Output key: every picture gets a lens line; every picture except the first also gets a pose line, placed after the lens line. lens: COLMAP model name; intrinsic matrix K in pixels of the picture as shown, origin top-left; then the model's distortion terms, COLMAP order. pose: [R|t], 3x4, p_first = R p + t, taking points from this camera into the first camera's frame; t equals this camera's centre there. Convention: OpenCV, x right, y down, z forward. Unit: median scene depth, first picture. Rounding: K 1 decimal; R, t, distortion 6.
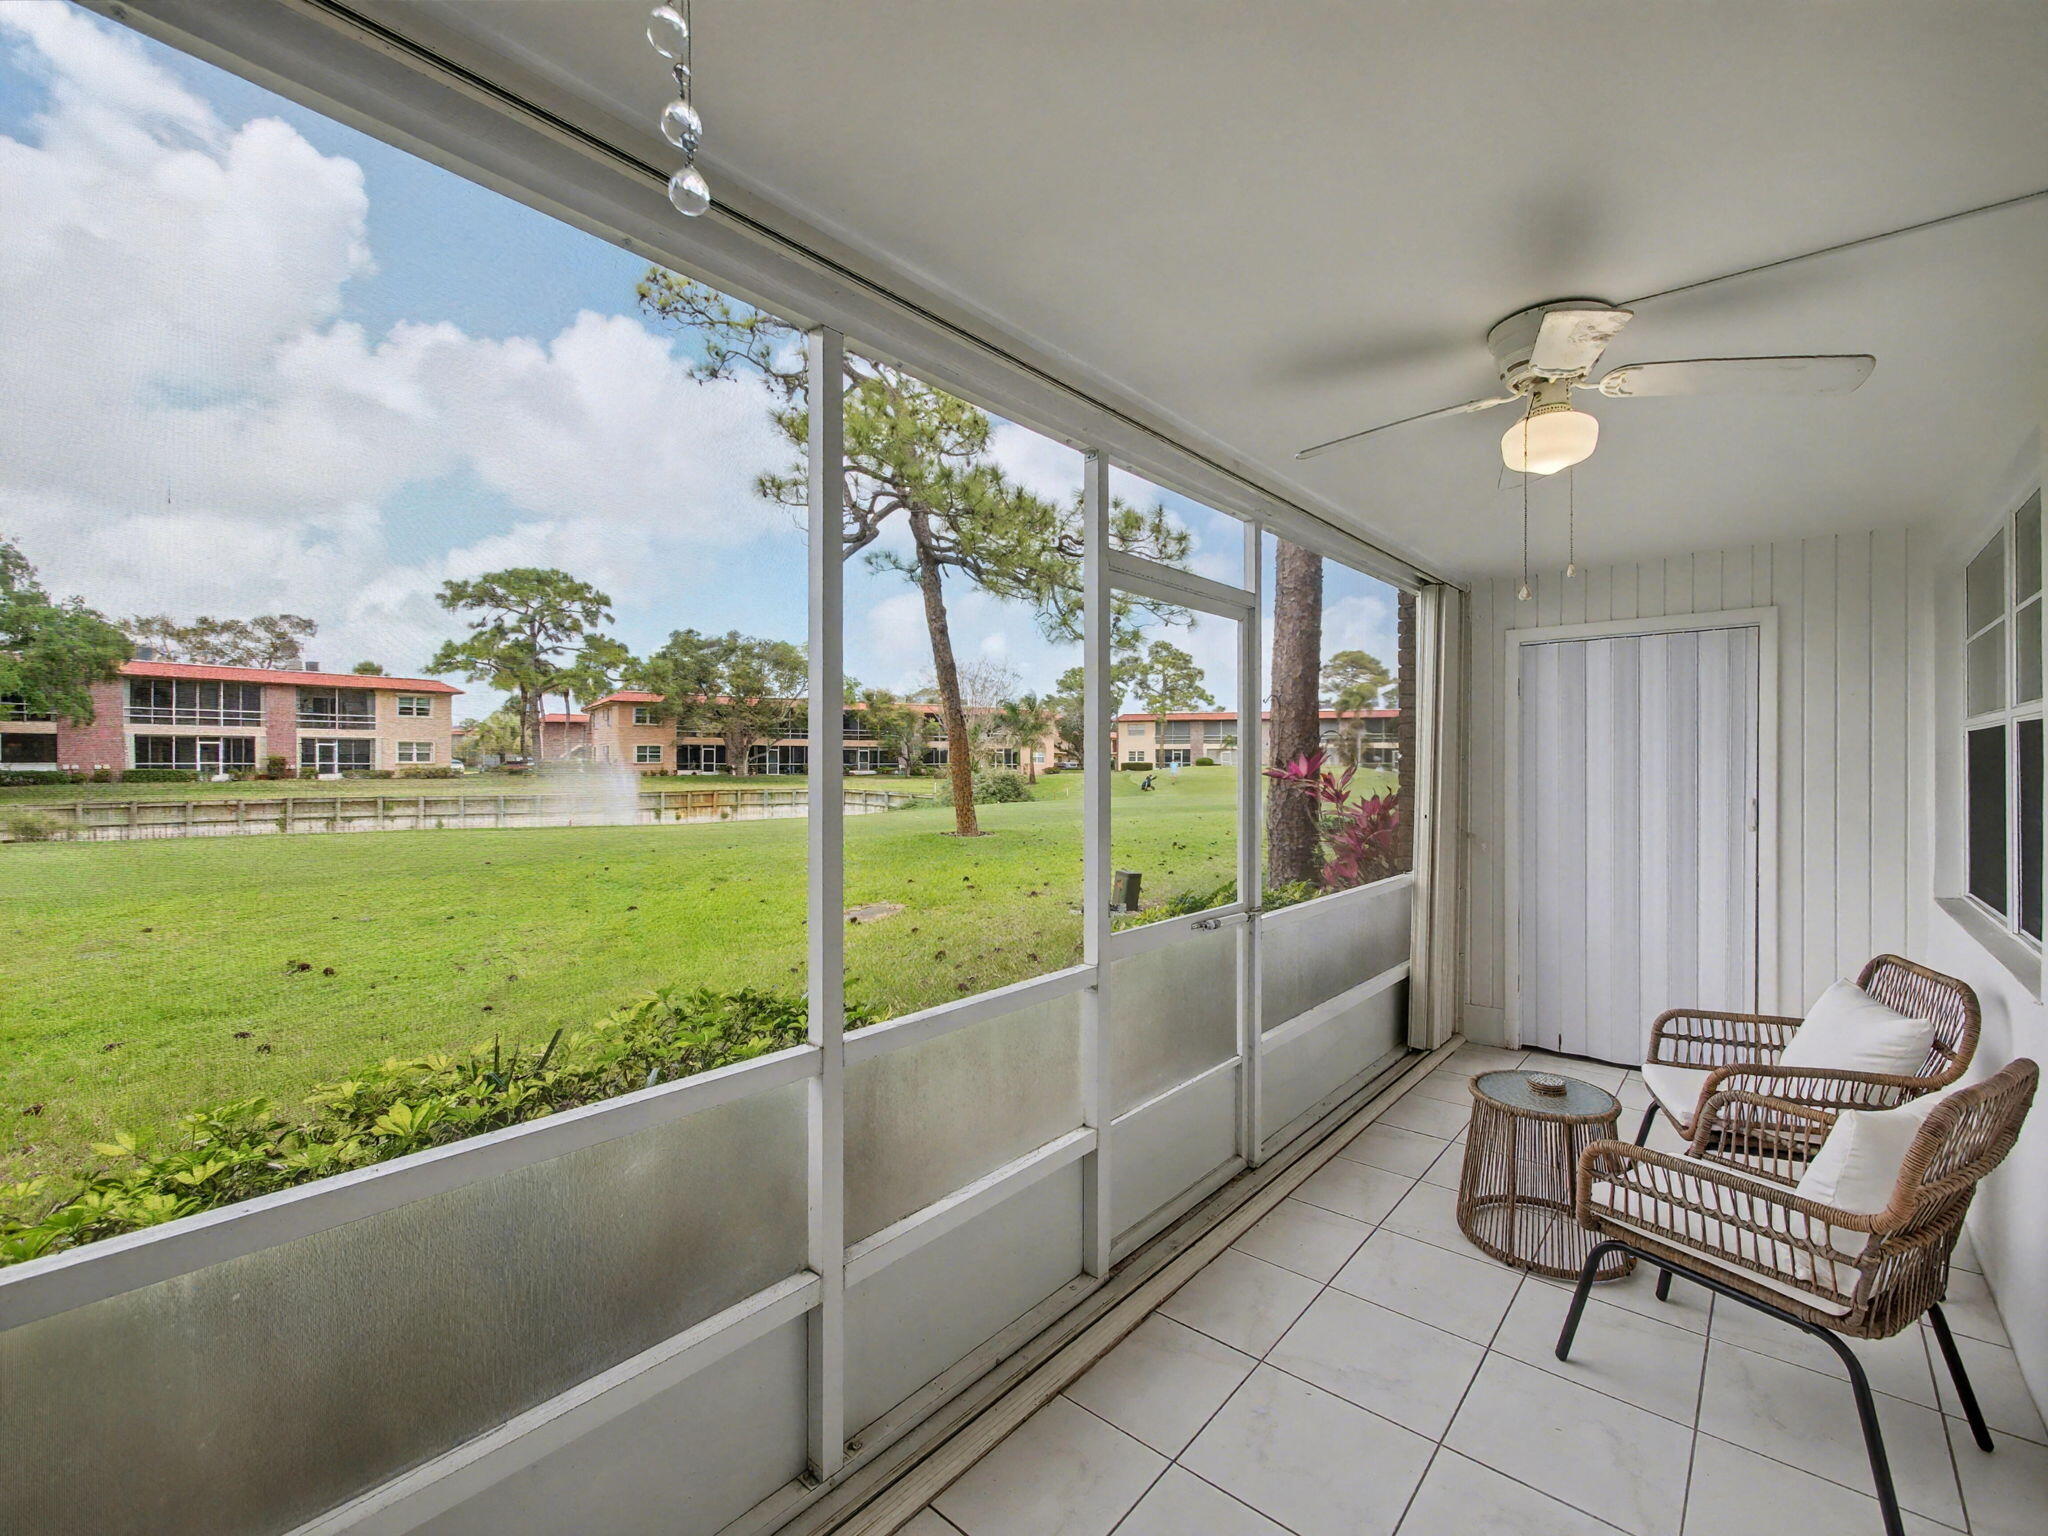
lens RADIAL K [[873.2, 0, 1024.0], [0, 873.2, 768.0], [0, 0, 1]] dist [-0.000066, -0.000115]
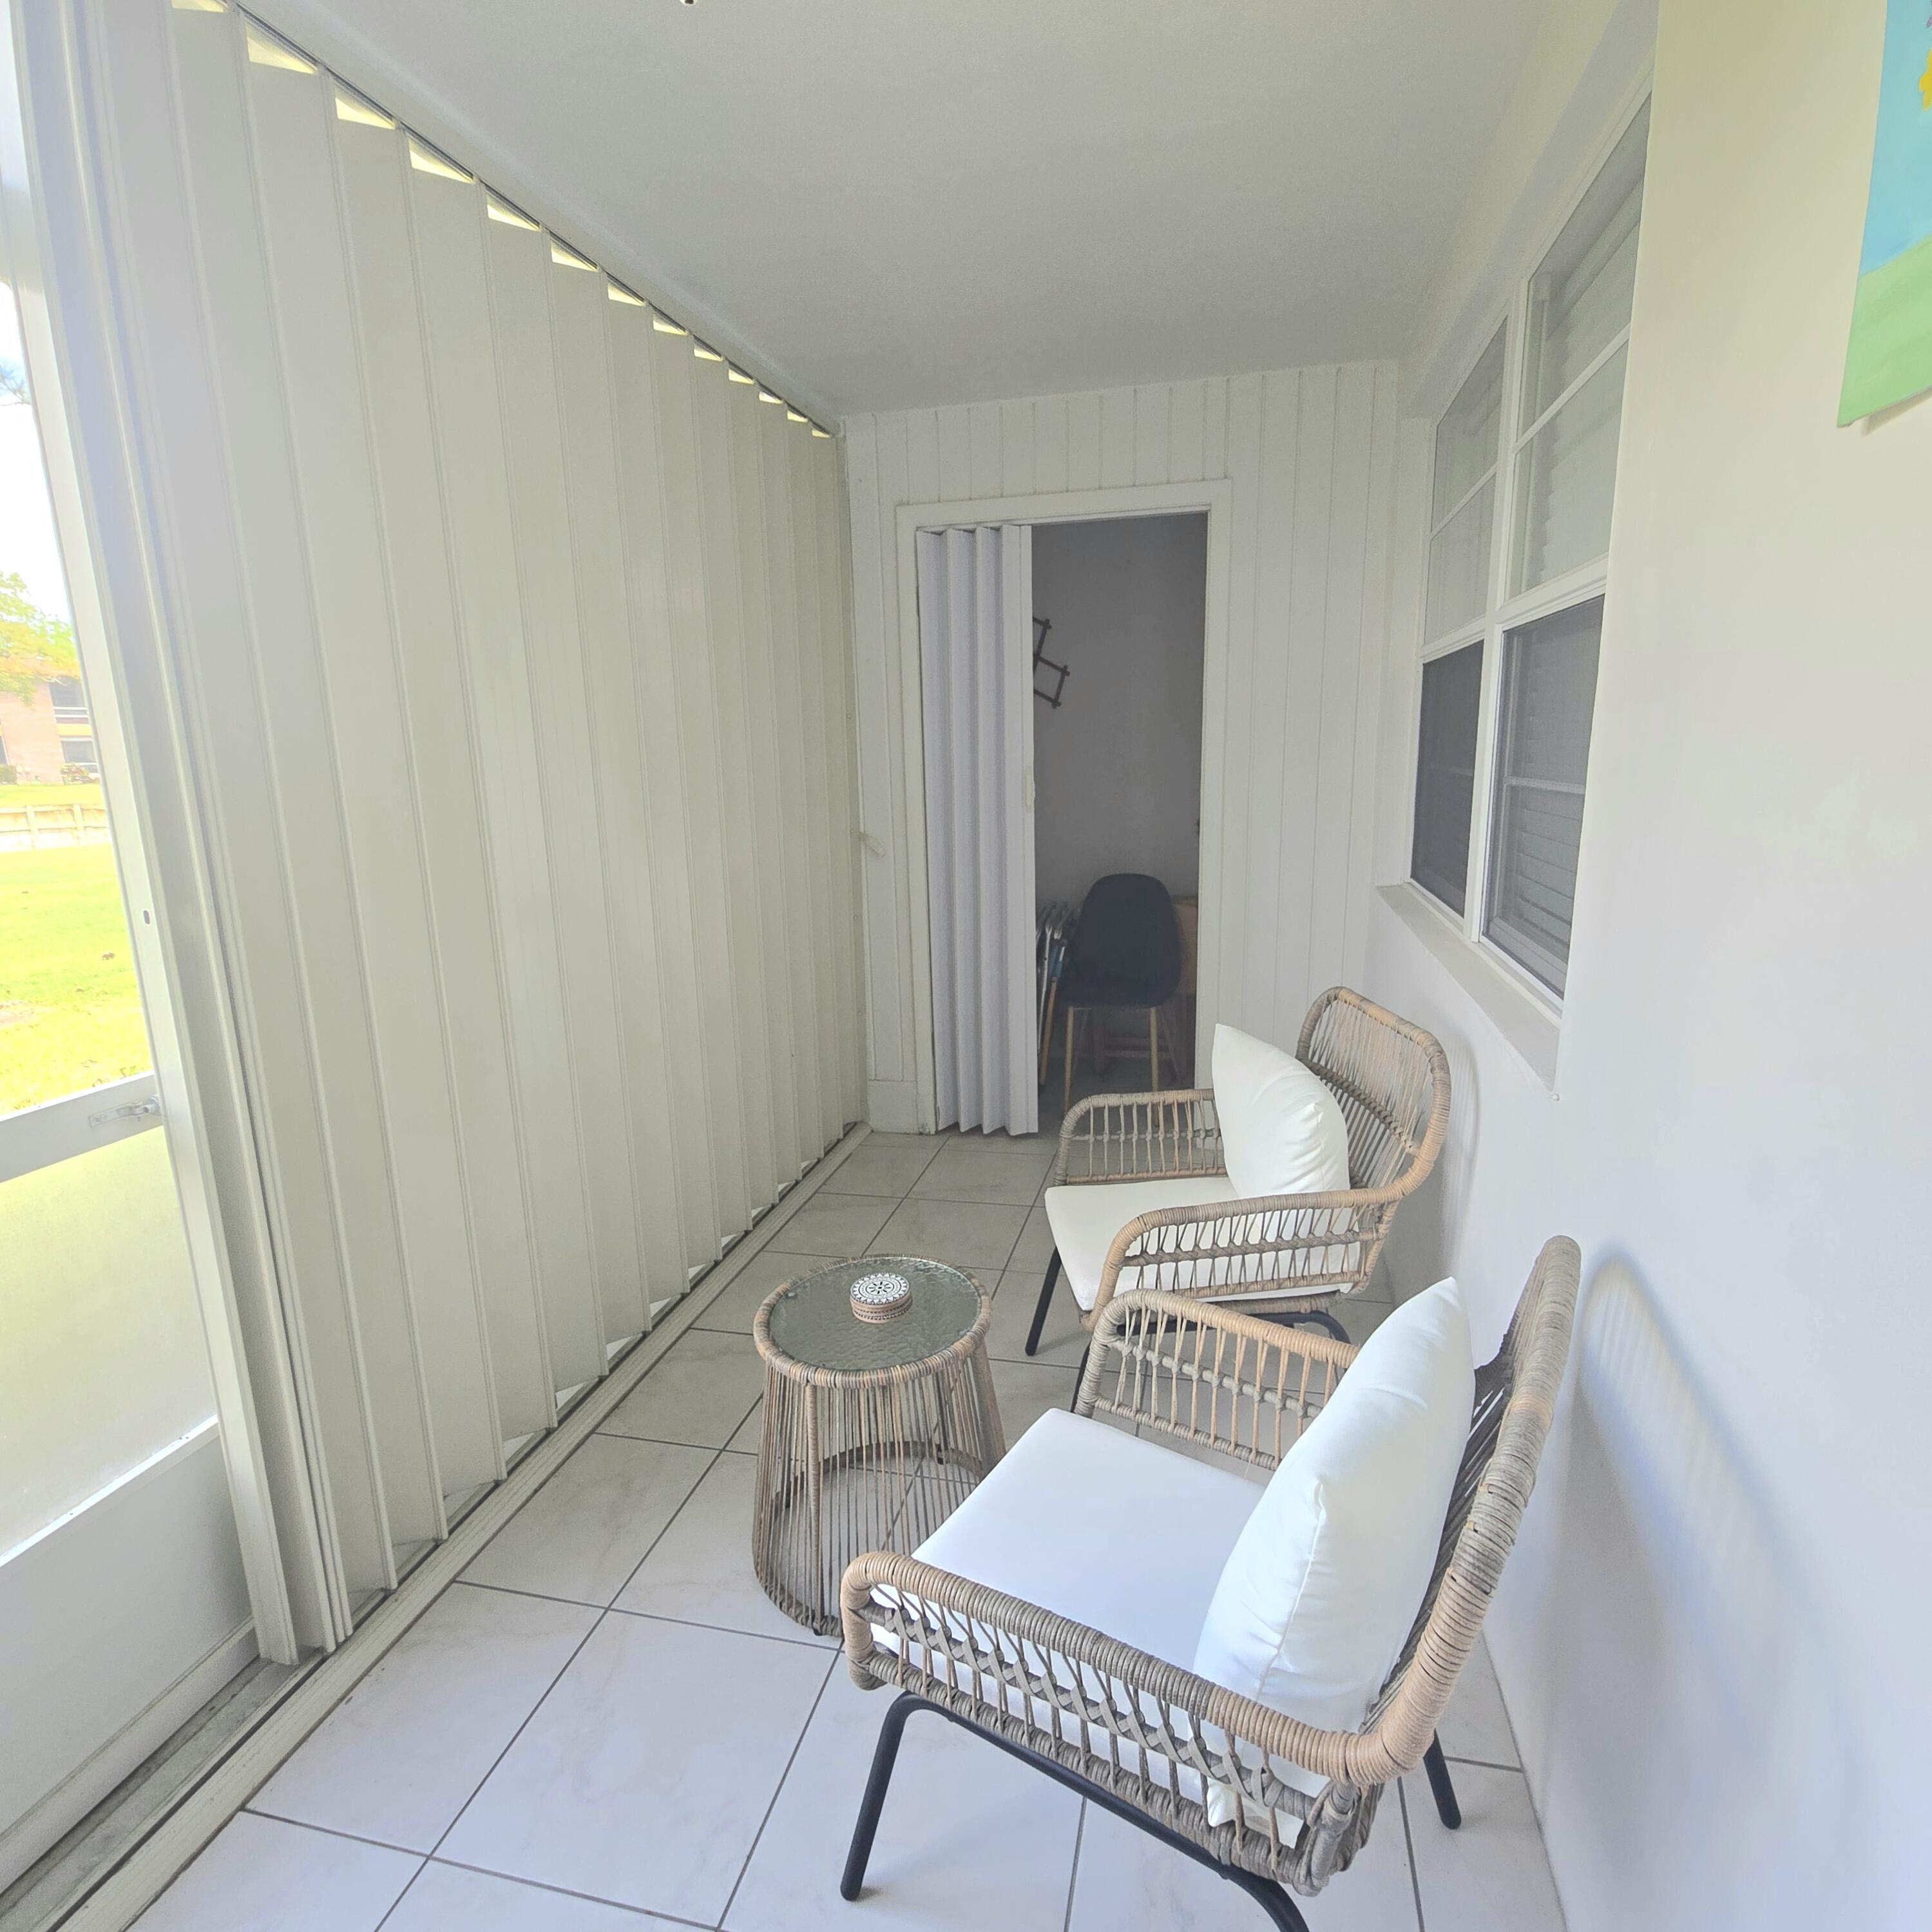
lens RADIAL K [[1072.5, 0, 966.0], [0, 1072.5, 966.0], [0, 0, 1]] dist [0.004528, 0.001109]
pose [[0.888870, -0.113504, 0.443877, 0.387983], [0.024713, 0.979295, 0.200926, 0.020077], [-0.457492, -0.167628, 0.873271, 0.435566]]
